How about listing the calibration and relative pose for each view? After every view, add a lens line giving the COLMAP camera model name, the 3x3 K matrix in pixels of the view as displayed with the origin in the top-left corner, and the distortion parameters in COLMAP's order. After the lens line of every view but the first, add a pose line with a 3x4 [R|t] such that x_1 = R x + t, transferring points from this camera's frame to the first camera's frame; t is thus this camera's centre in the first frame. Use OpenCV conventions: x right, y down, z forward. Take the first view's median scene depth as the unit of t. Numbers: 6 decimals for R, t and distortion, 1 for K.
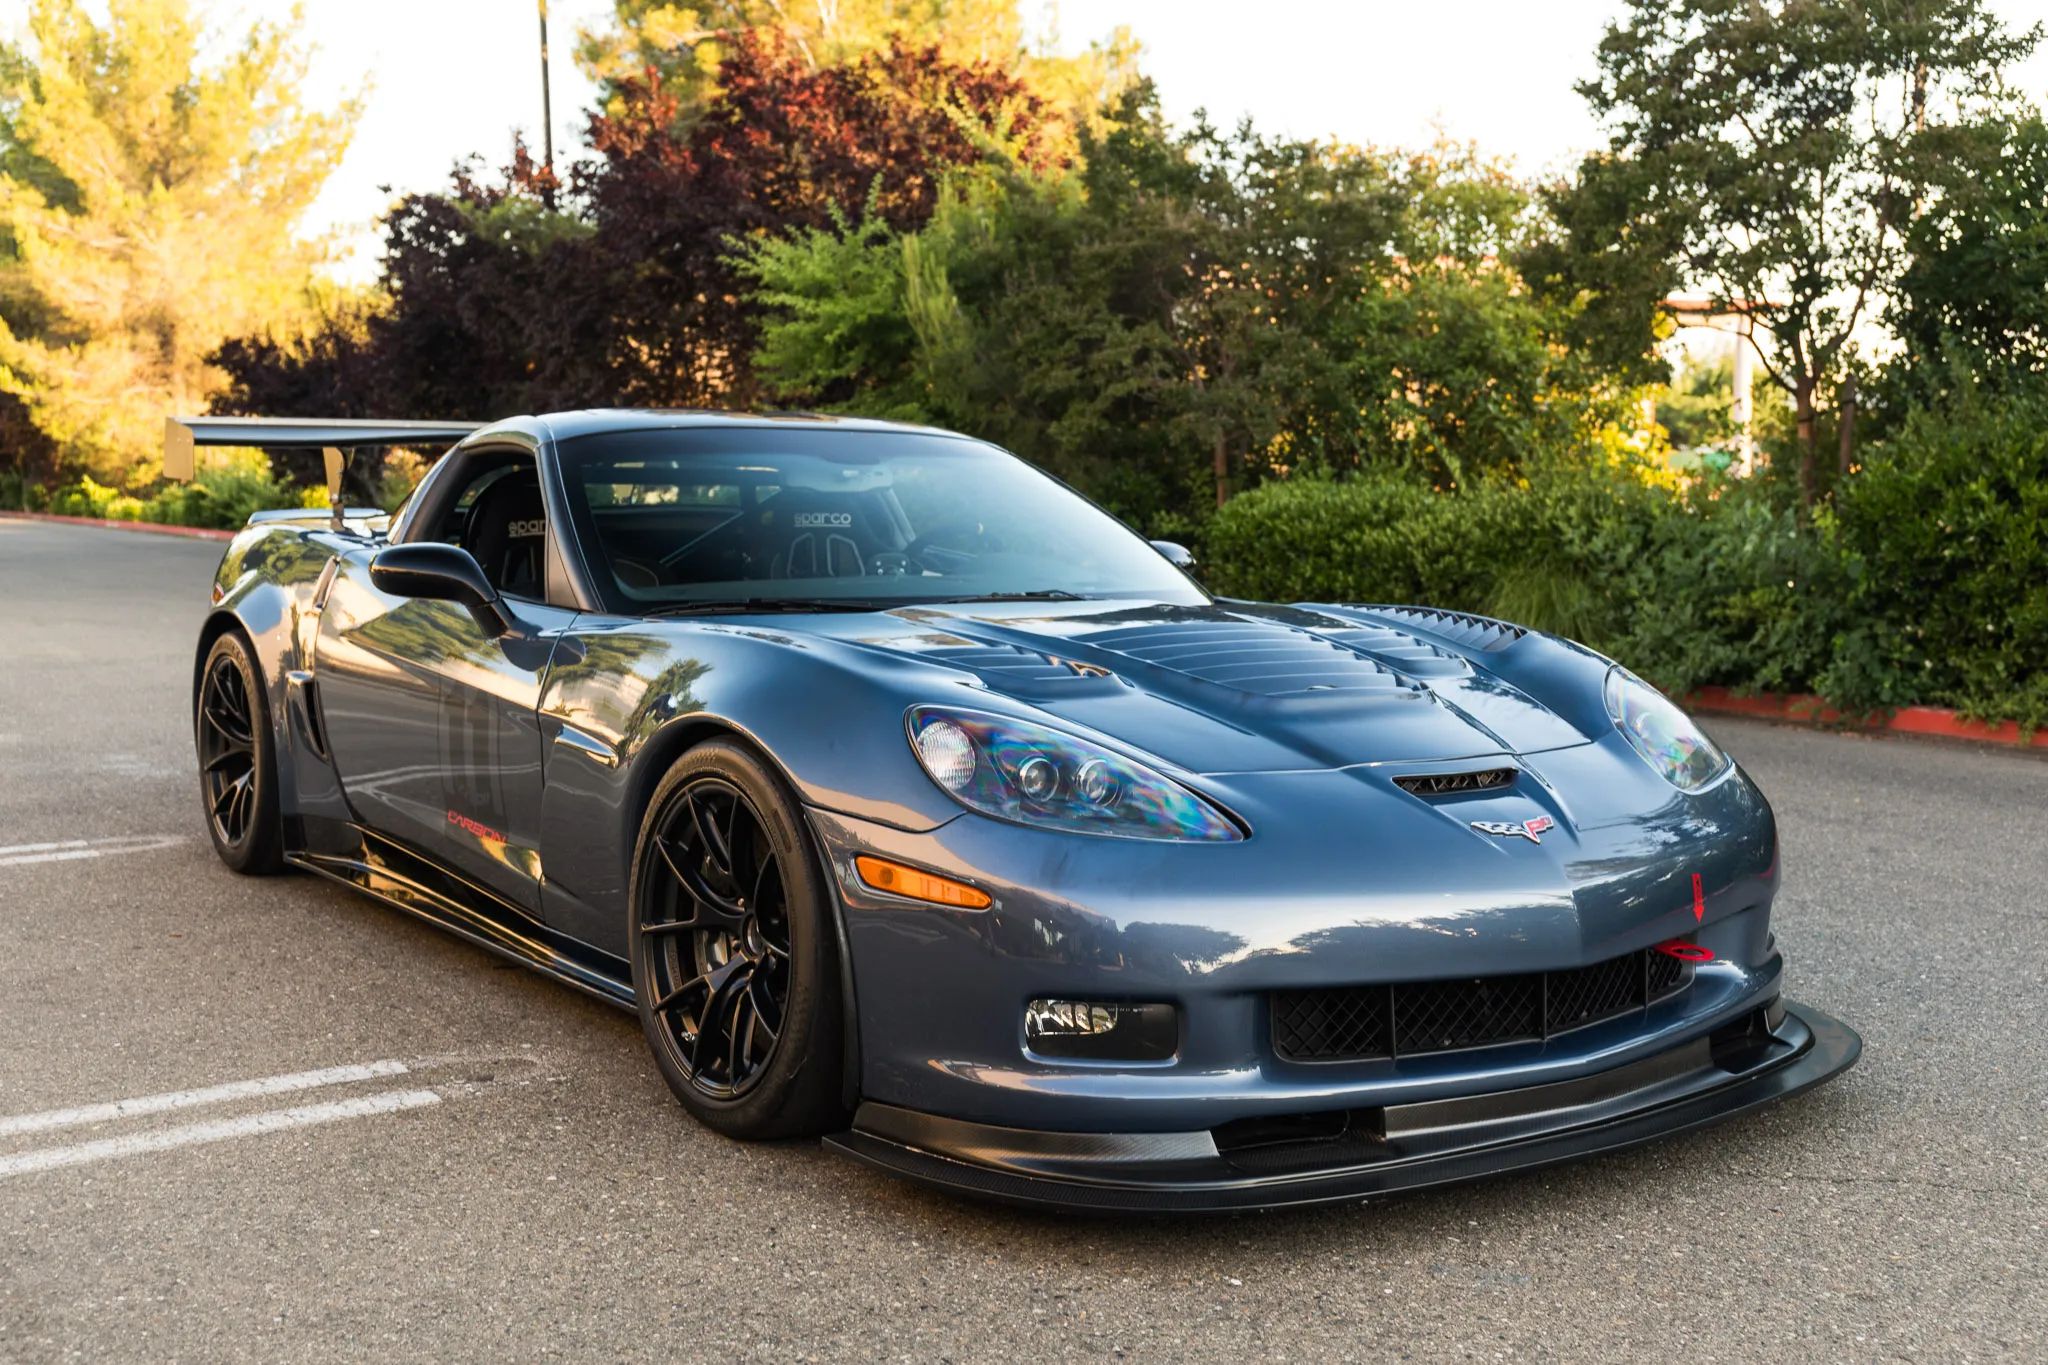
lens RADIAL K [[2213.2, 0, 1056.7], [0, 2213.2, 726.5], [0, 0, 1]] dist [-0.011305, -0.007444]
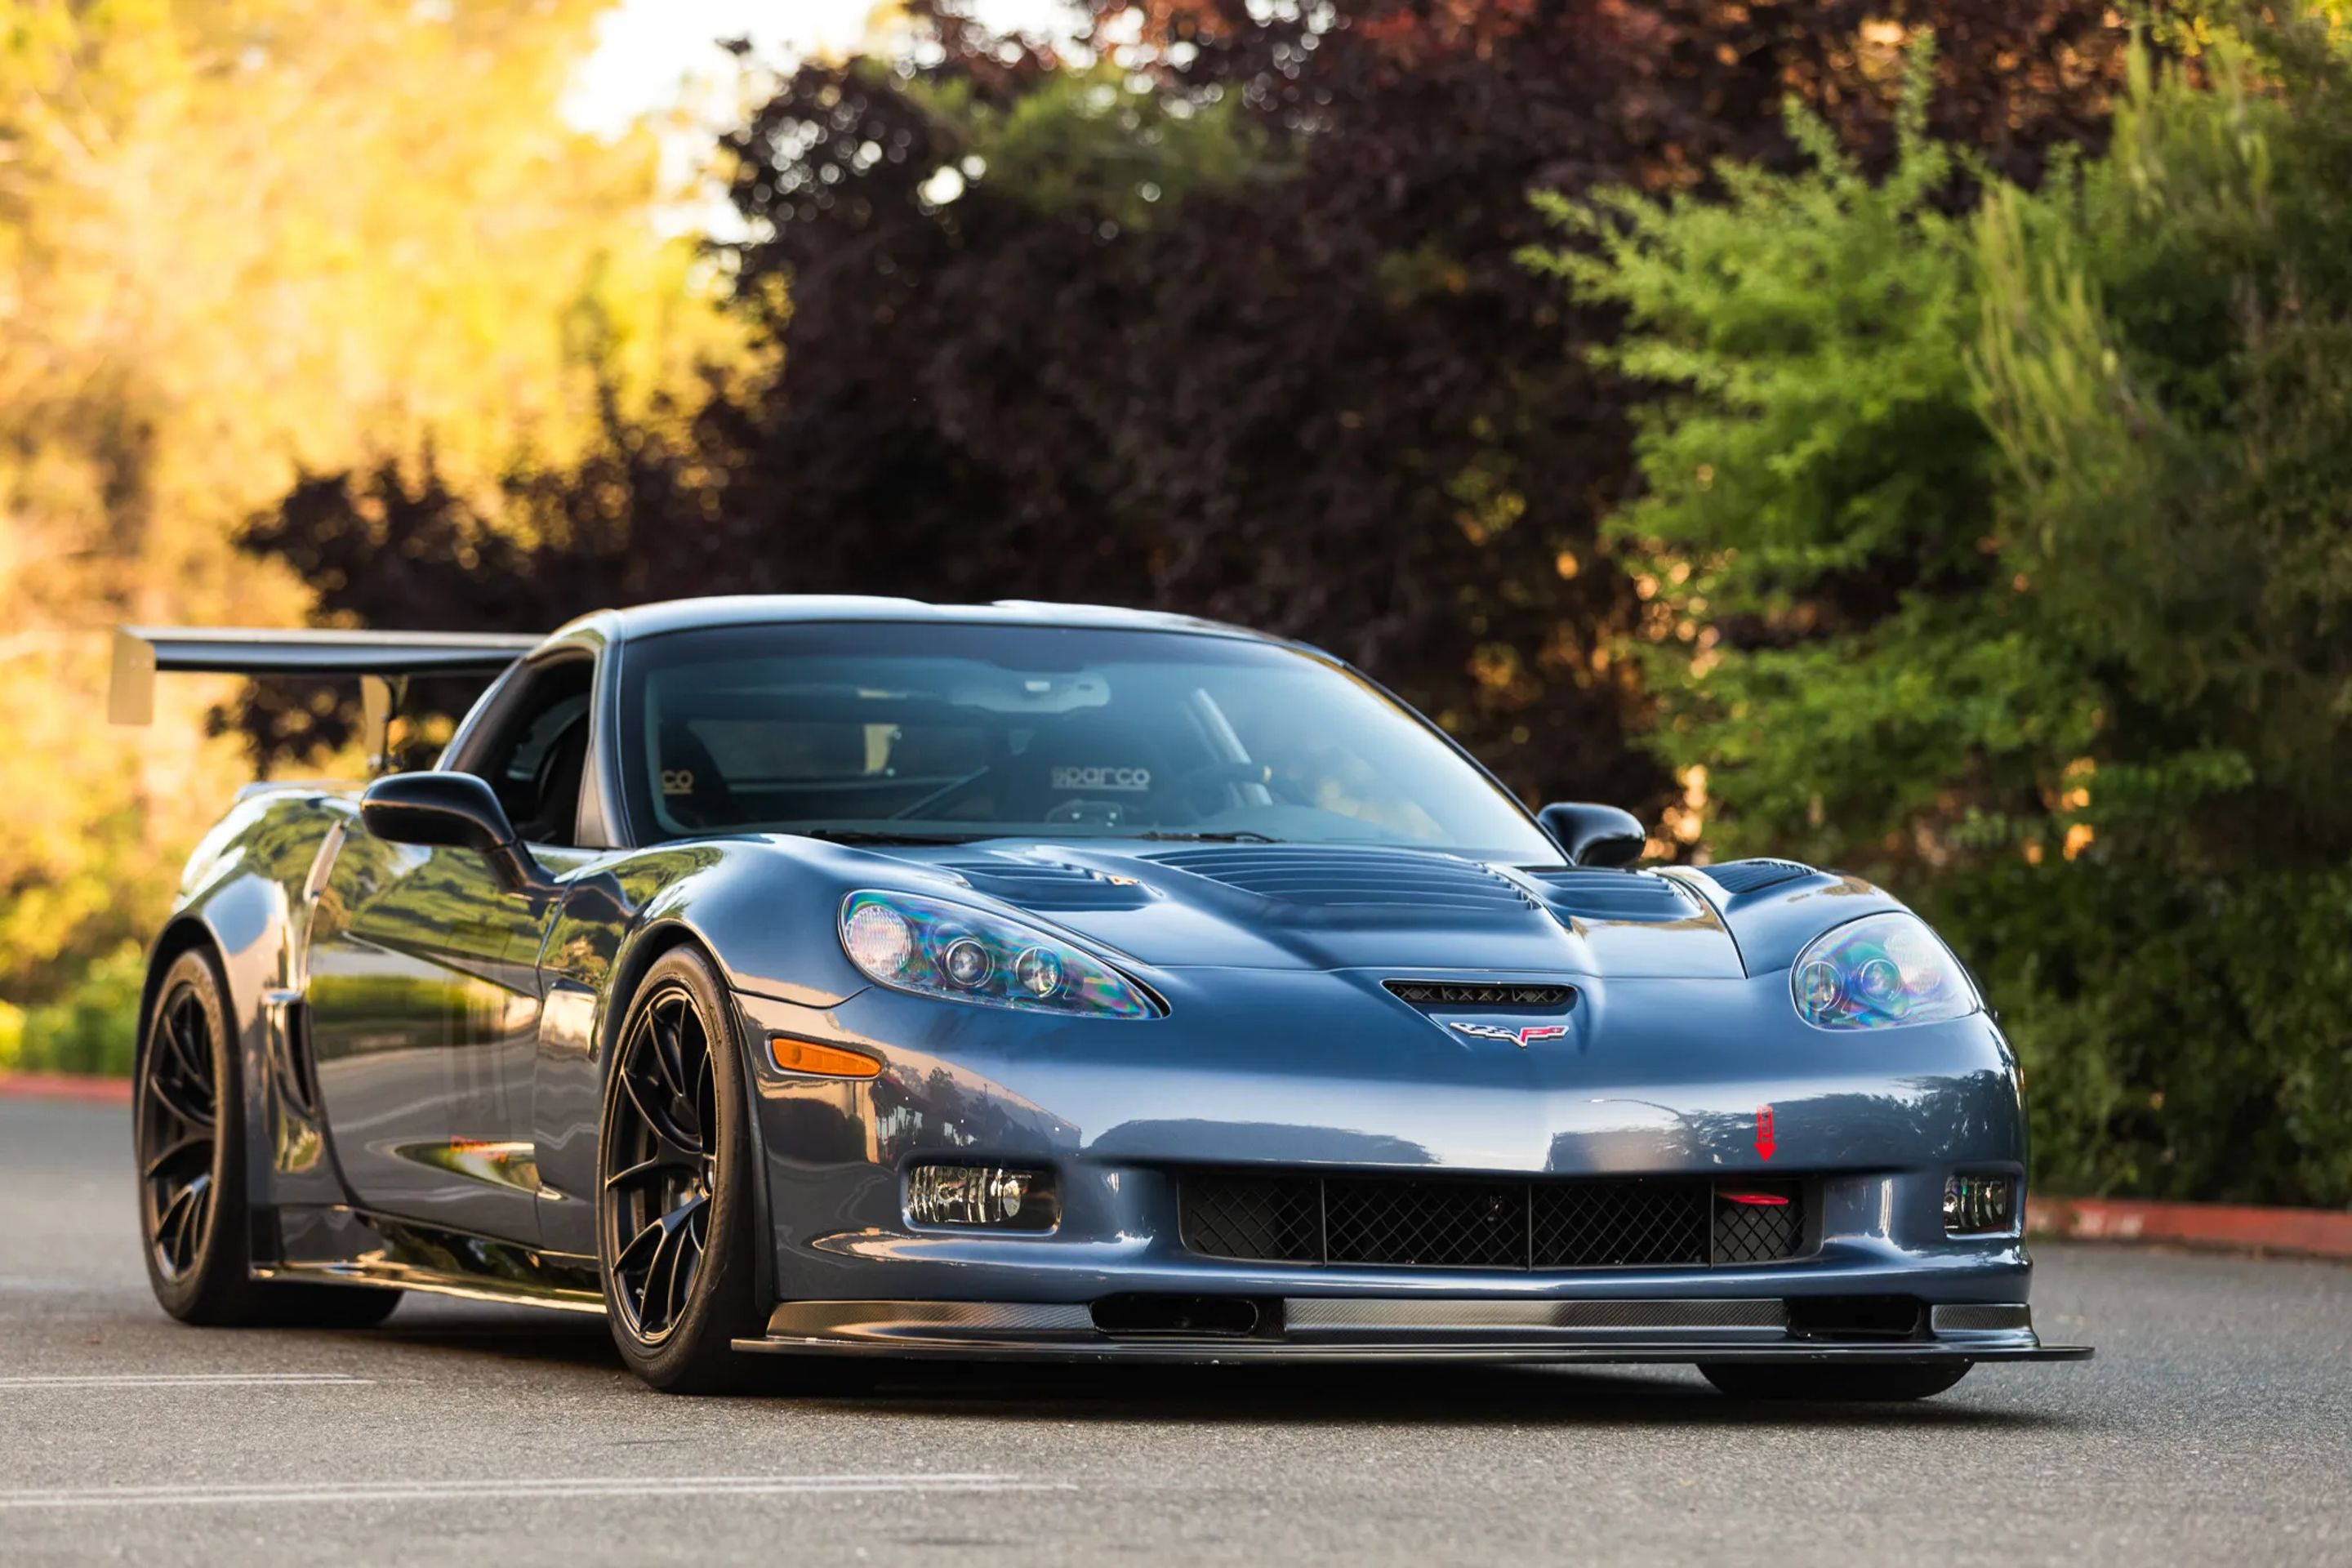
lens RADIAL K [[11124.1, 0, 1176.0], [0, 11124.1, 784.0], [0, 0, 1]] dist [0.044074, 2.879616]
pose [[0.959799, -0.003751, -0.280663, 0.359537], [-0.035775, 0.990121, -0.135575, 0.150275], [0.278399, 0.140166, 0.950183, -0.889802]]
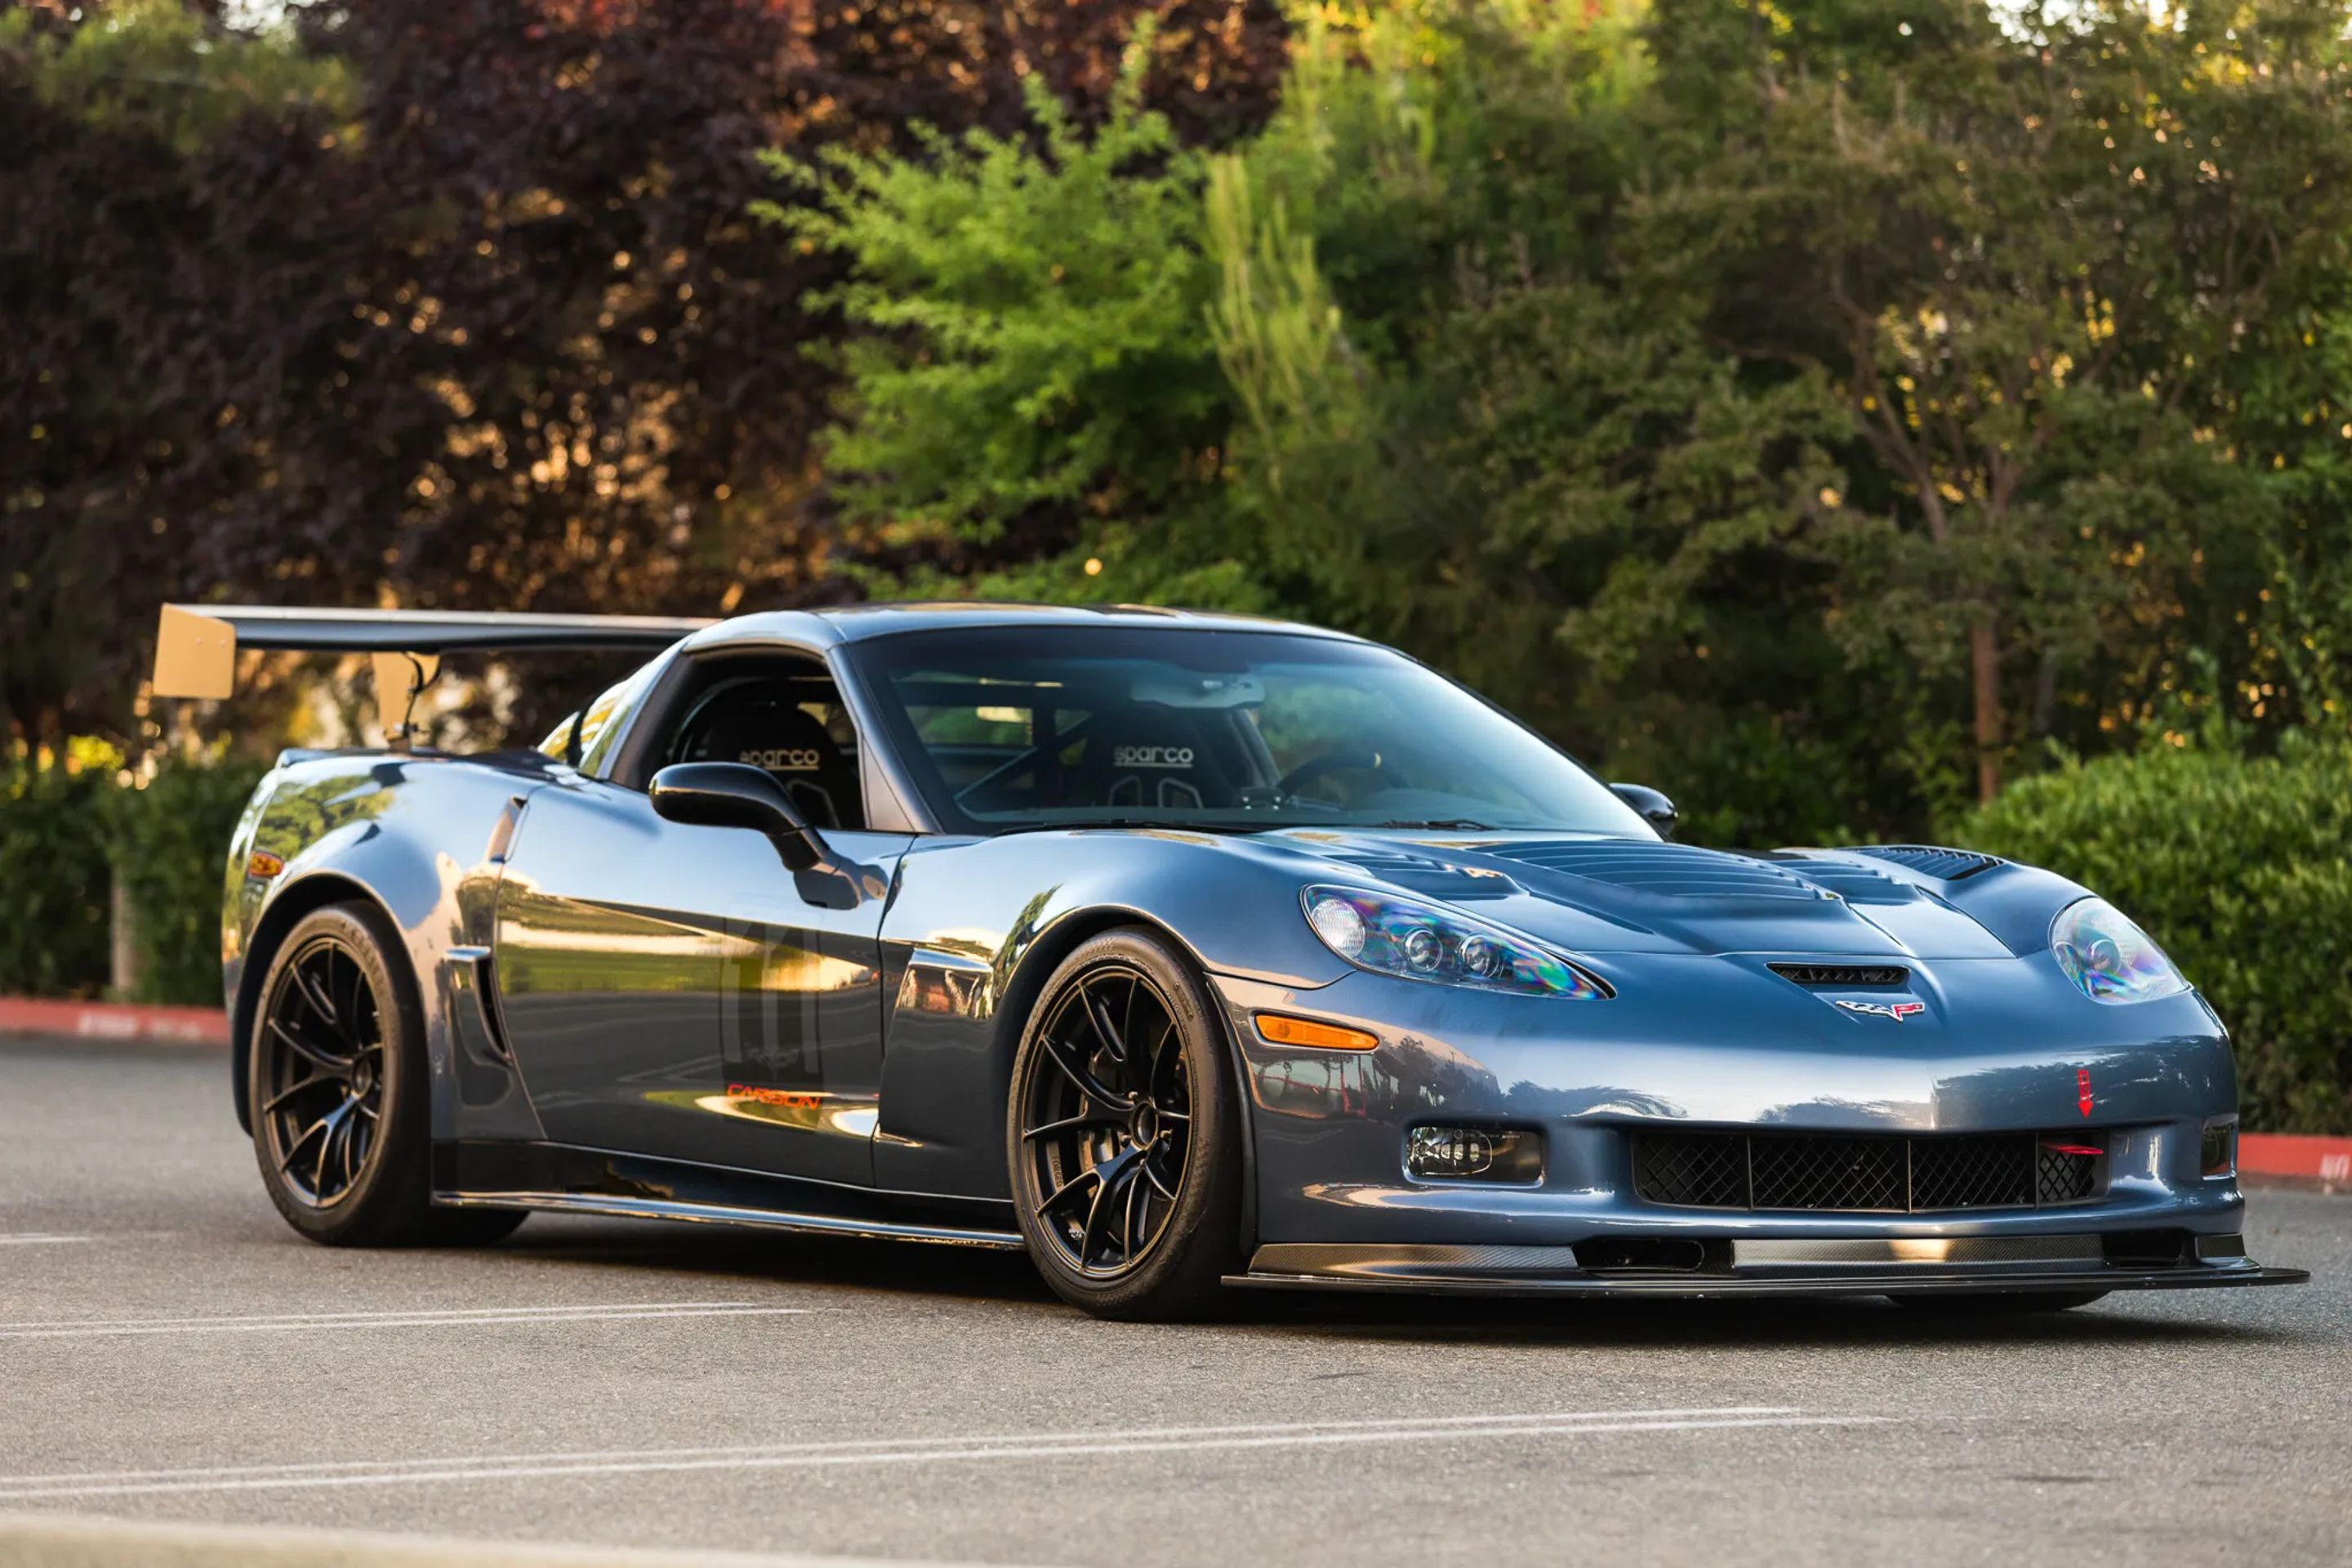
lens RADIAL K [[11124.1, 0, 1176.0], [0, 11124.1, 784.0], [0, 0, 1]] dist [0.044074, 2.879616]
pose [[0.998370, 0.002945, -0.056992, 0.046636], [-0.009721, 0.992847, -0.118994, 0.152617], [0.056234, 0.119354, 0.991258, -1.136927]]
